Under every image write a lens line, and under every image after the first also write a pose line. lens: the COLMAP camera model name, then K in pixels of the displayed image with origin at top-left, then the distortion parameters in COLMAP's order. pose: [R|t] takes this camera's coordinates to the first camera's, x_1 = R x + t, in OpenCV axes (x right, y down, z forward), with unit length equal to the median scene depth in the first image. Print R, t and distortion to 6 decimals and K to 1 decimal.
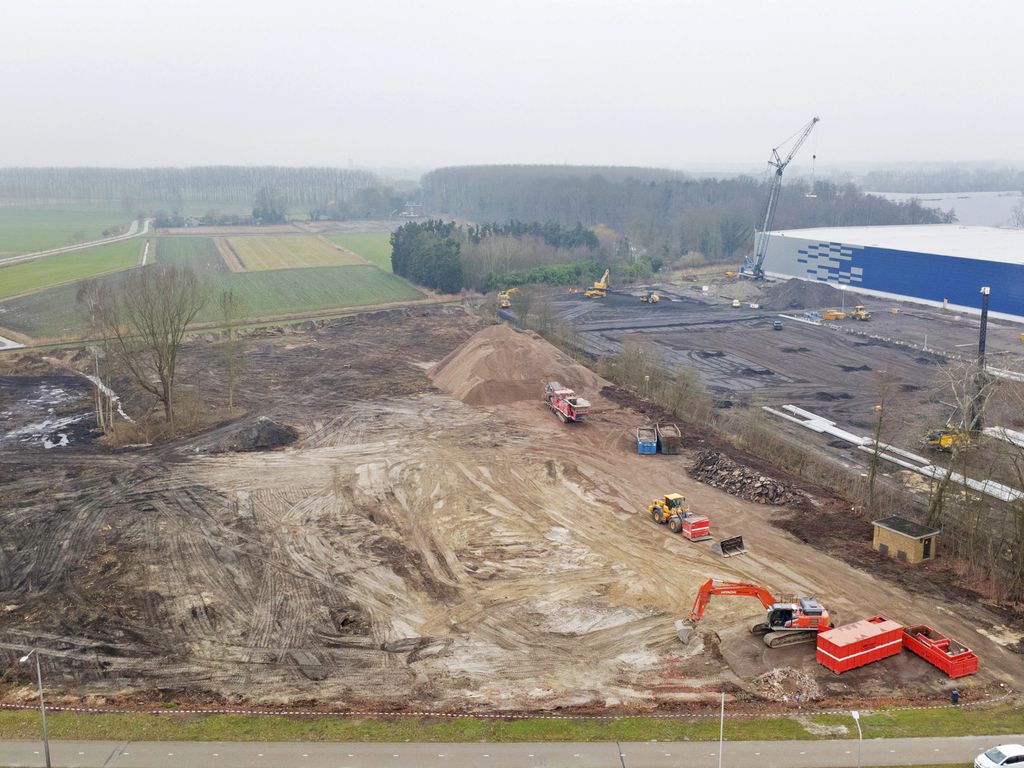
lens RADIAL K [[1007.6, 0, 512.0], [0, 1007.6, 384.0], [0, 0, 1]] dist [0.005884, 0.018818]
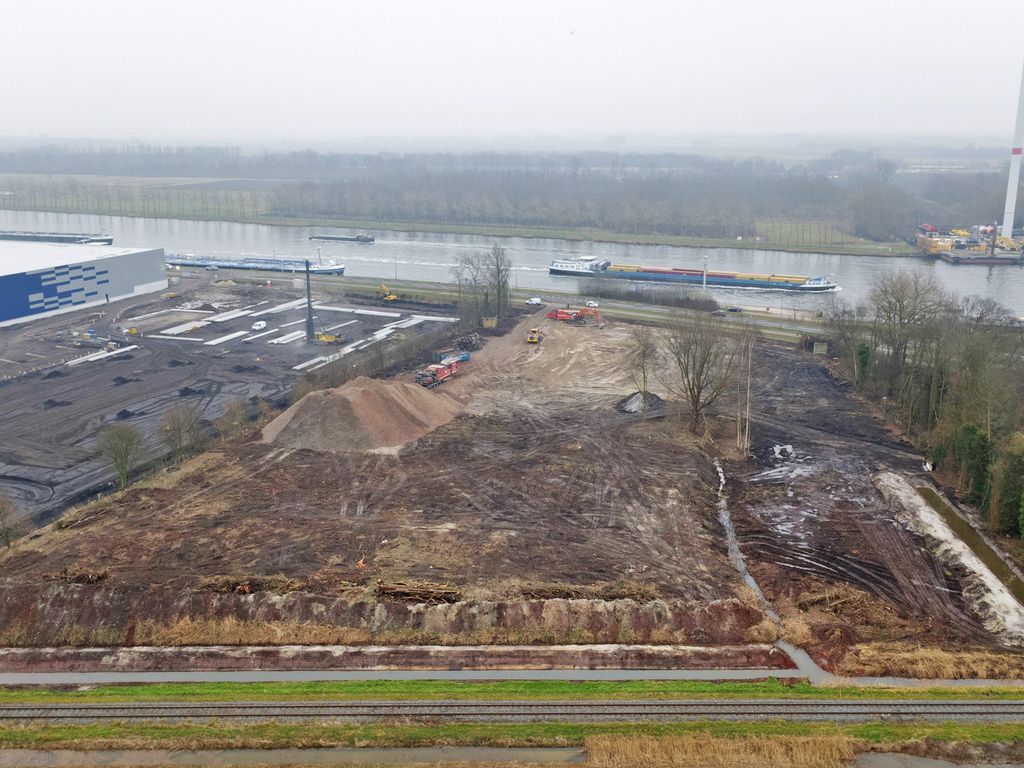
lens RADIAL K [[1007.6, 0, 512.0], [0, 1007.6, 384.0], [0, 0, 1]] dist [0.005884, 0.018818]
pose [[-0.789103, -0.149561, 0.595775, -0.929502], [0.135455, 0.903661, 0.406261, -0.561939], [-0.599140, 0.401283, -0.692823, 2.059808]]
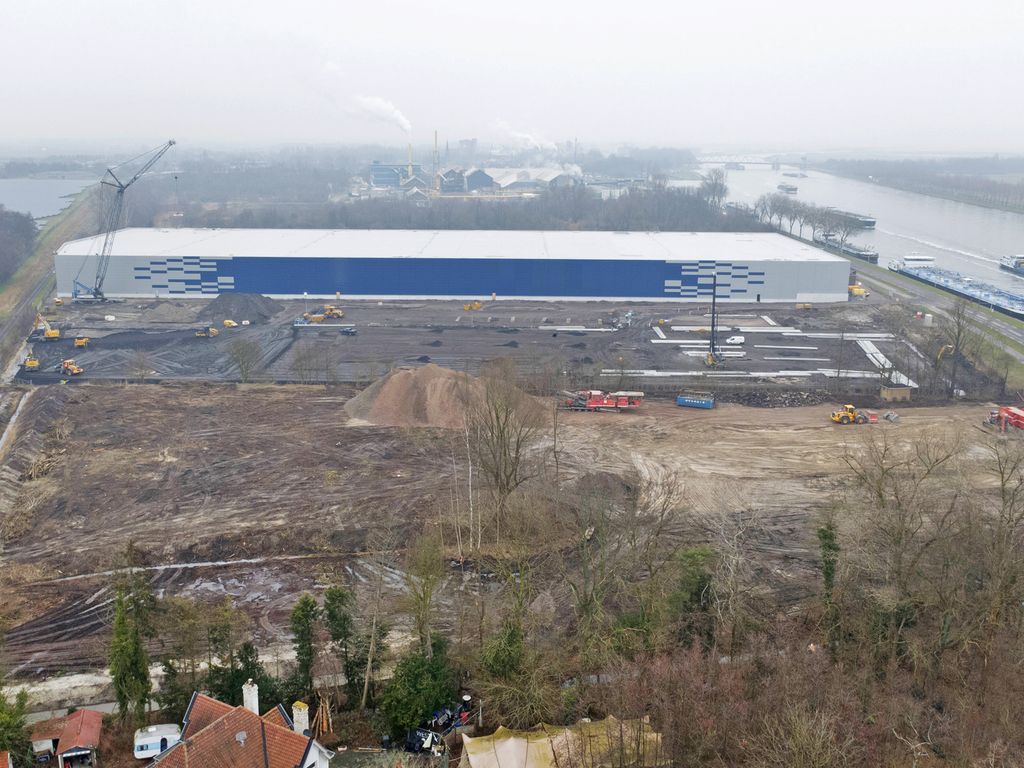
lens RADIAL K [[997.1, 0, 512.0], [0, 997.1, 384.0], [0, 0, 1]] dist [0.007742, 0.002730]
pose [[0.335153, -0.222539, 0.915505, -1.234304], [0.197685, 0.966684, 0.162610, -0.248332], [-0.921191, 0.126483, 0.367980, 0.677572]]
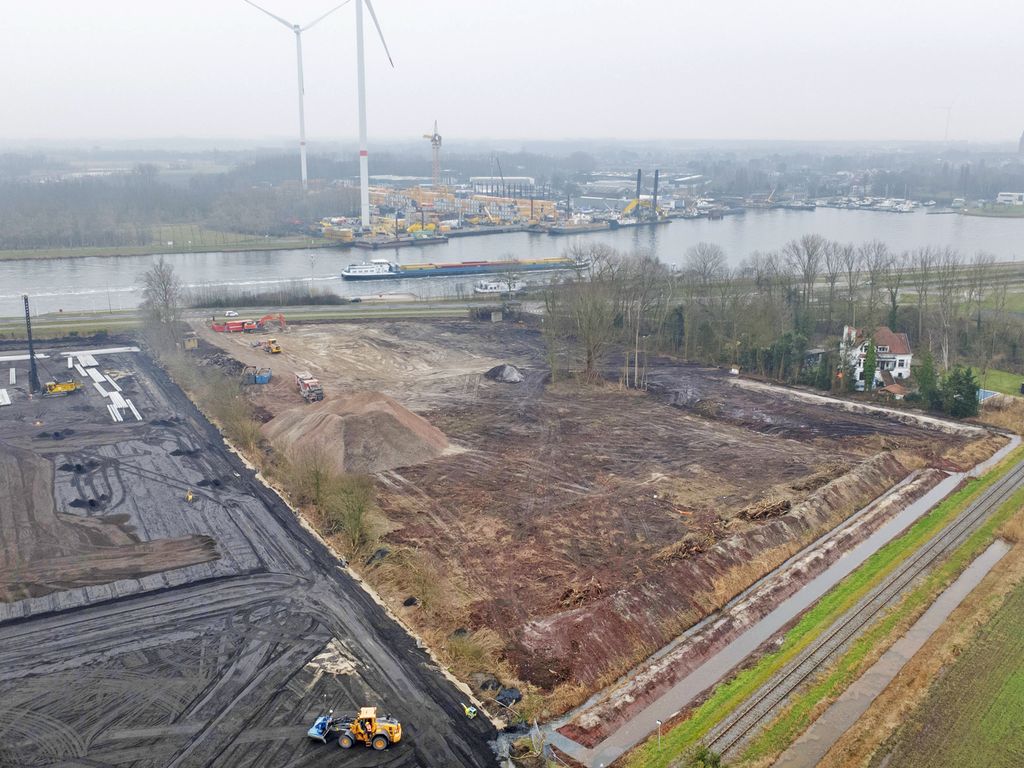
lens RADIAL K [[997.1, 0, 512.0], [0, 997.1, 384.0], [0, 0, 1]] dist [0.007742, 0.002730]
pose [[-0.981123, 0.045450, -0.187970, 0.042104], [-0.044146, 0.893688, 0.446512, -0.640751], [0.188281, 0.446381, -0.874811, 2.388073]]
